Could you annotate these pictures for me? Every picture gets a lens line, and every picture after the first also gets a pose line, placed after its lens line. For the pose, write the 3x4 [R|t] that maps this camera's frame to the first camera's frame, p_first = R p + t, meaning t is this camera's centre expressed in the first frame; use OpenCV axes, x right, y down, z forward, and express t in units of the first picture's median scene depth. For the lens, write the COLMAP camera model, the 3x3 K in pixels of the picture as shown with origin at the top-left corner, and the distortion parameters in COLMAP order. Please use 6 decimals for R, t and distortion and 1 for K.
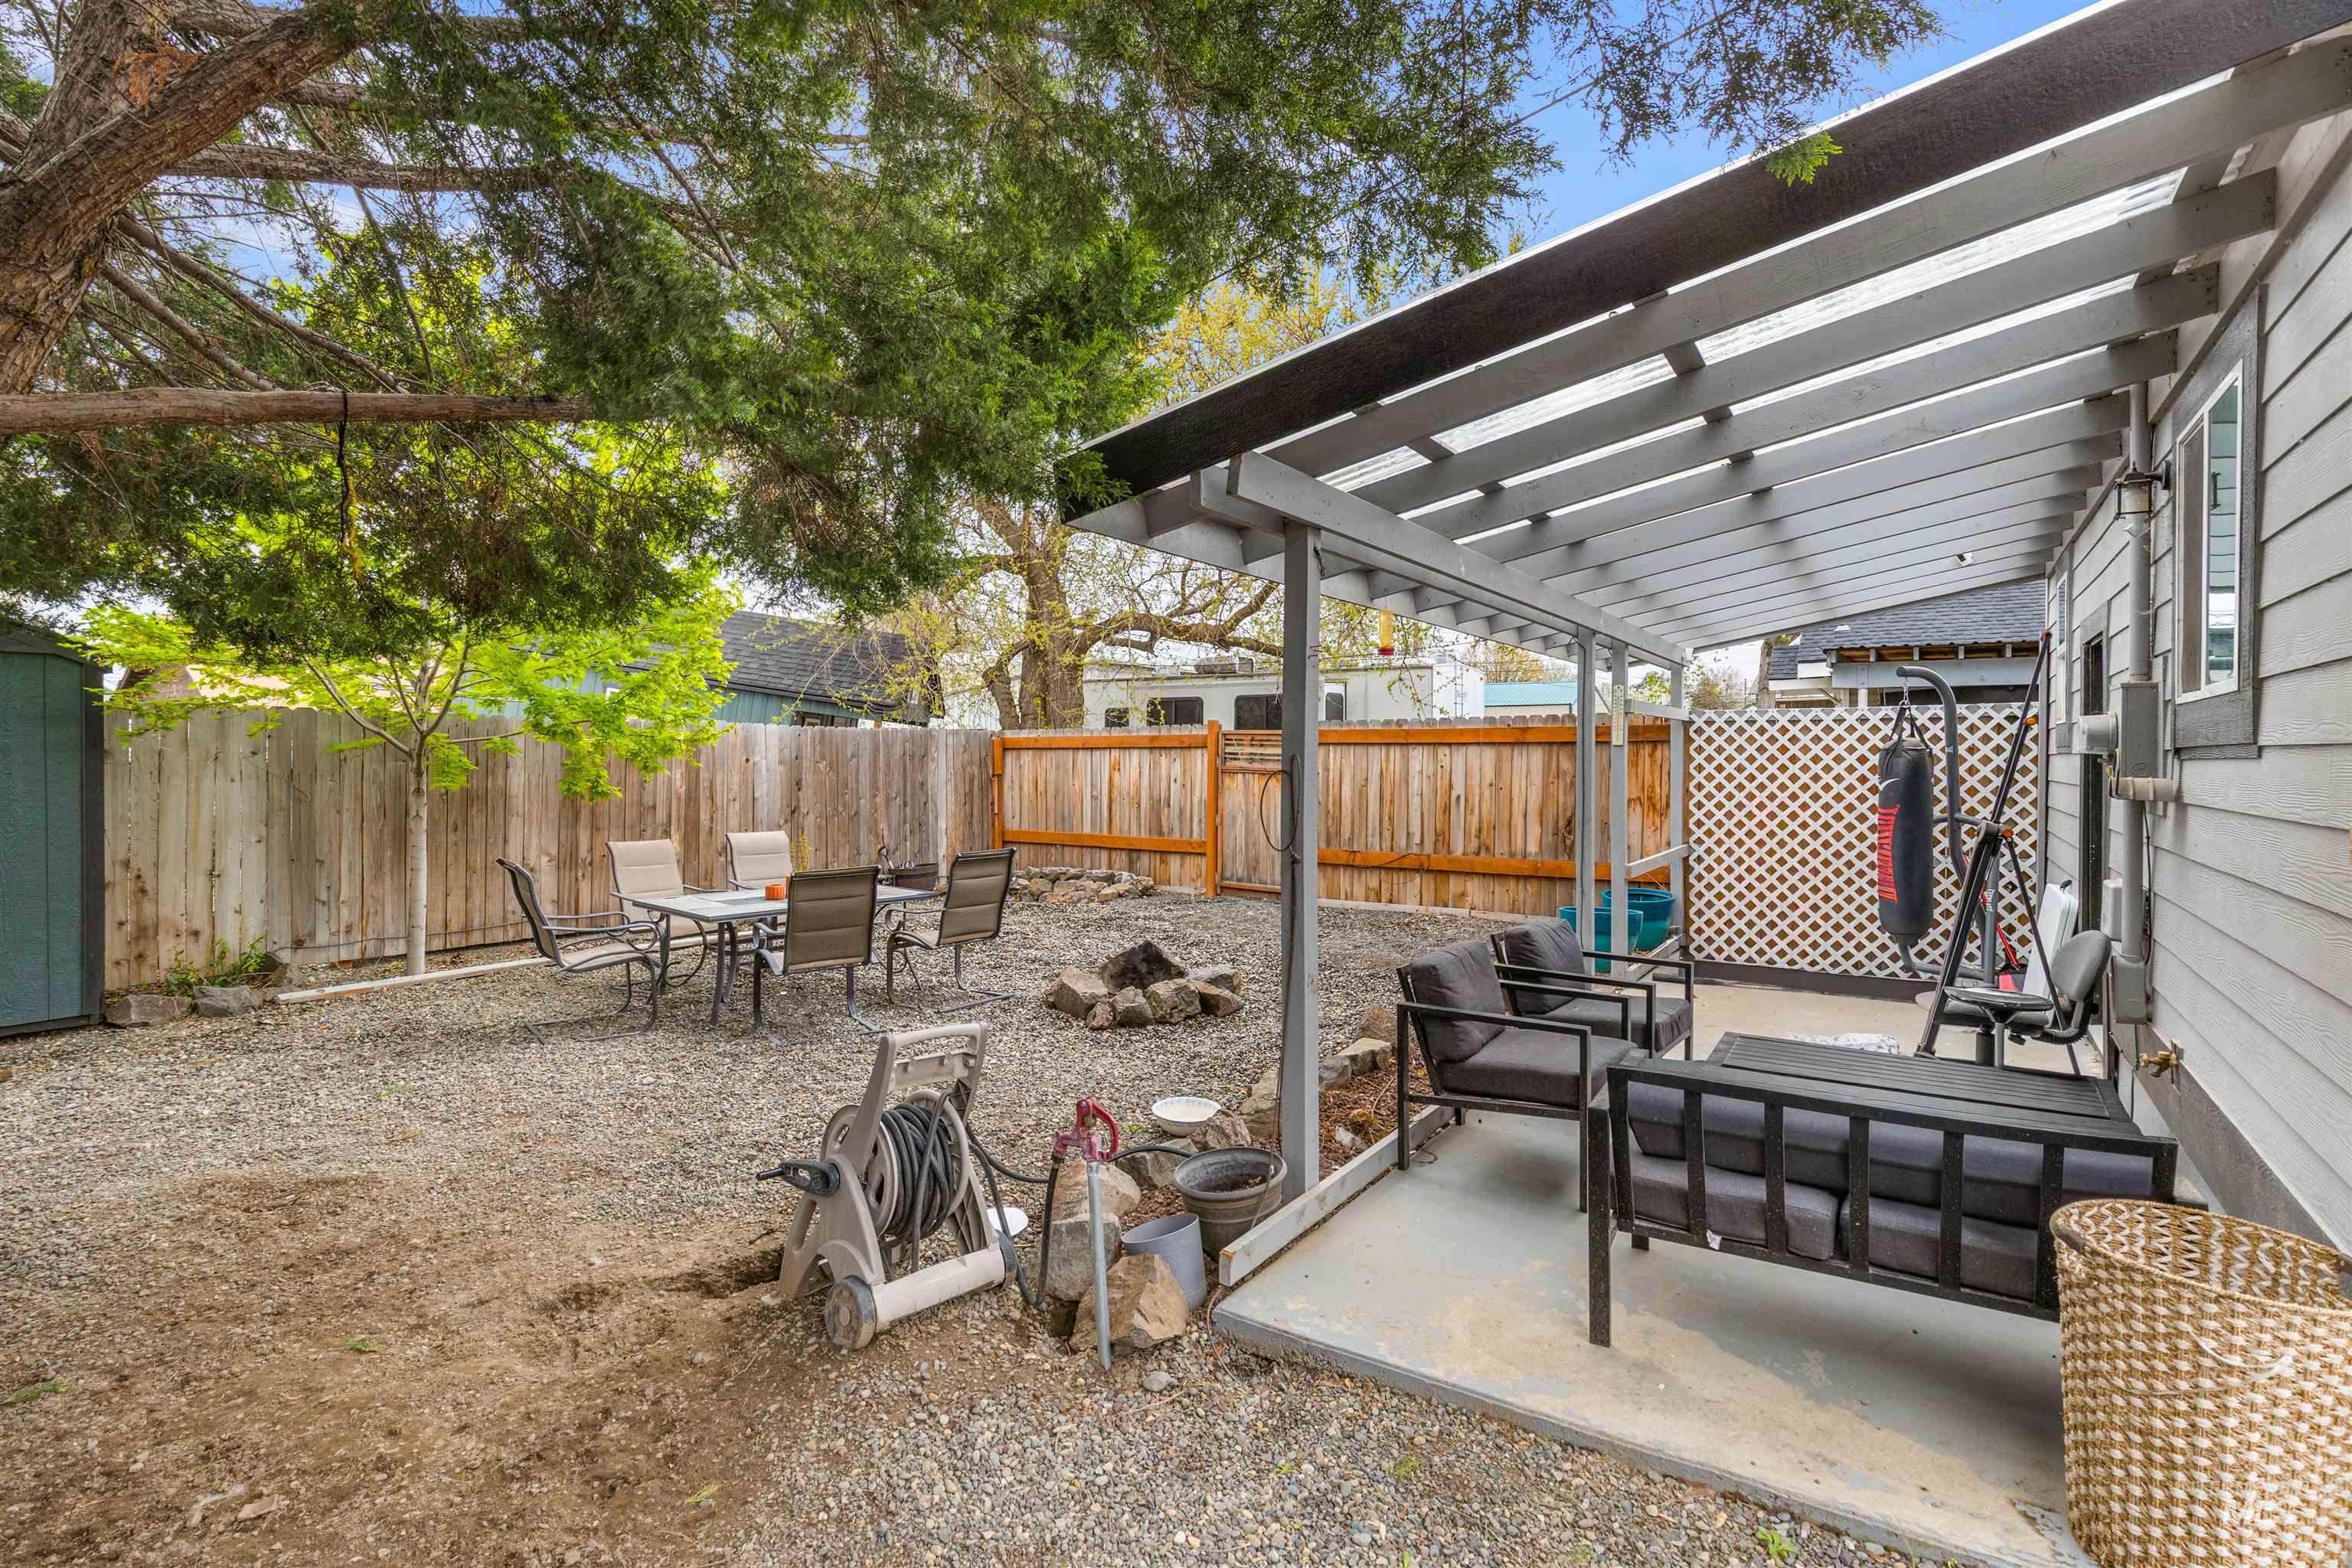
lens RADIAL K [[1073.5, 0, 1155.0], [0, 1073.5, 772.0], [0, 0, 1]] dist [0.002789, 0.000197]
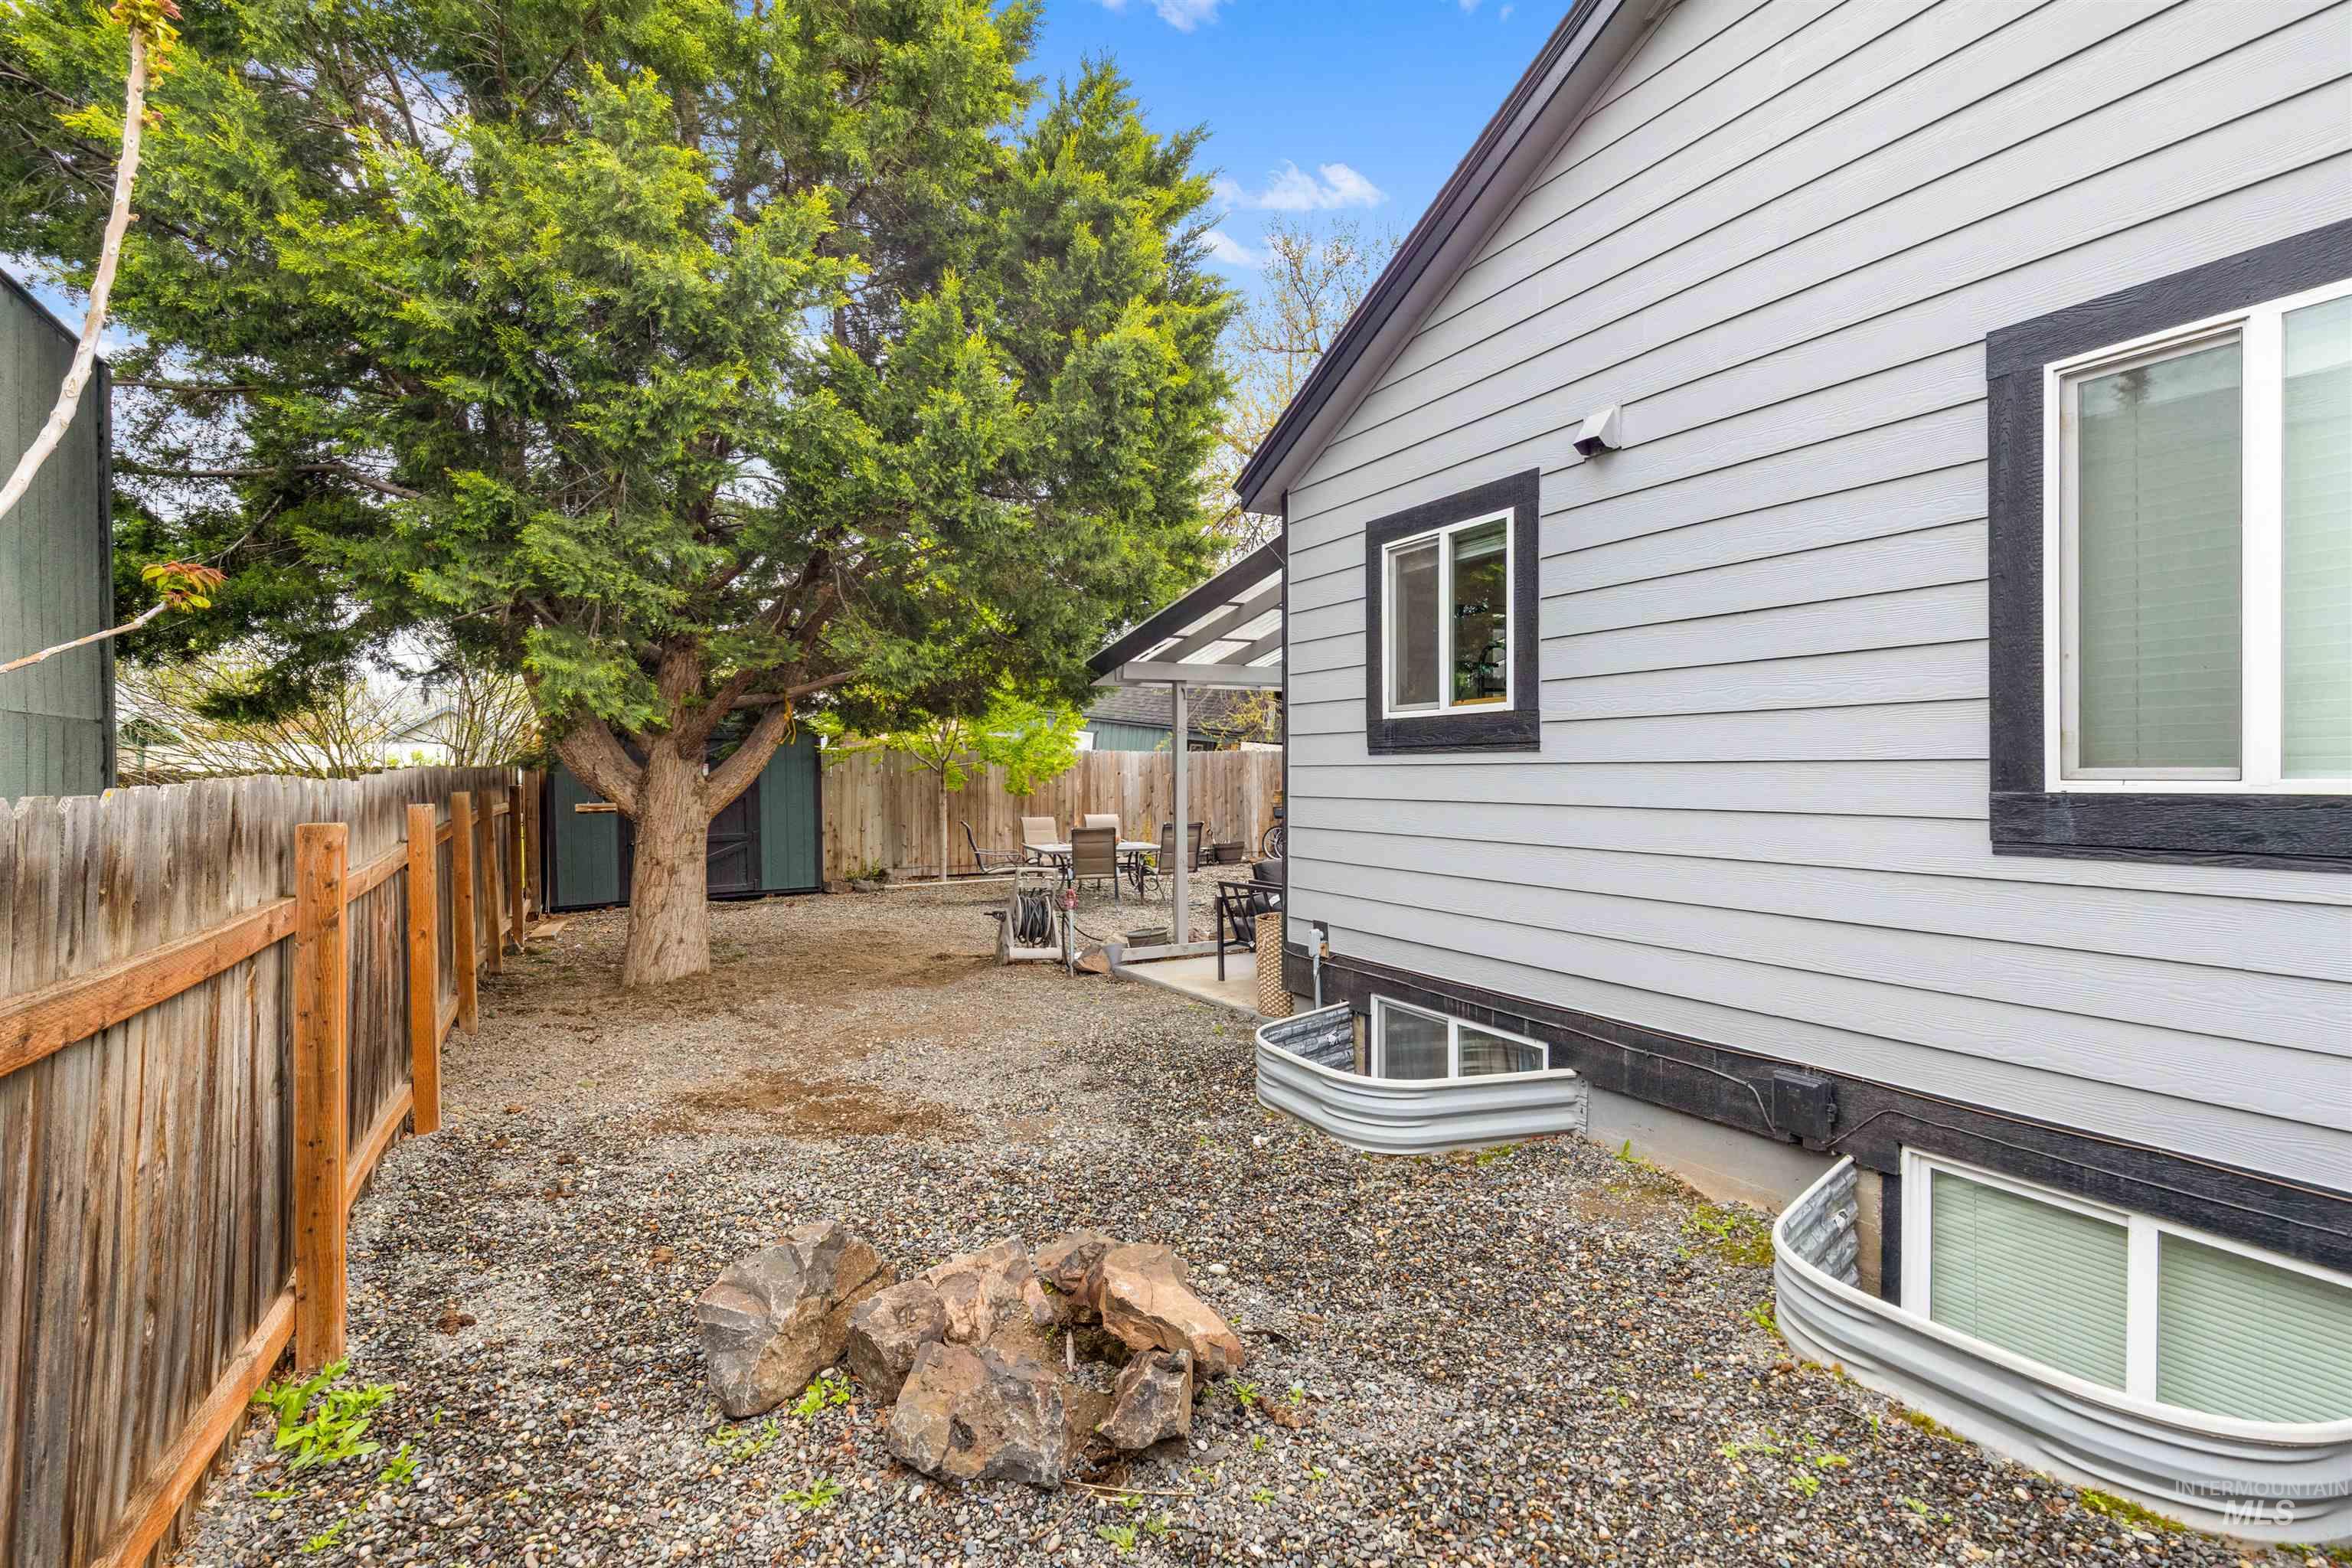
lens RADIAL K [[1073.5, 0, 1189.8], [0, 1073.5, 781.8], [0, 0, 1]] dist [0.002789, 0.000197]
pose [[0.897627, -0.011351, -0.440610, 0.673571], [0.008780, 0.999930, -0.007874, 0.023395], [0.440669, 0.003199, 0.897664, -0.648850]]
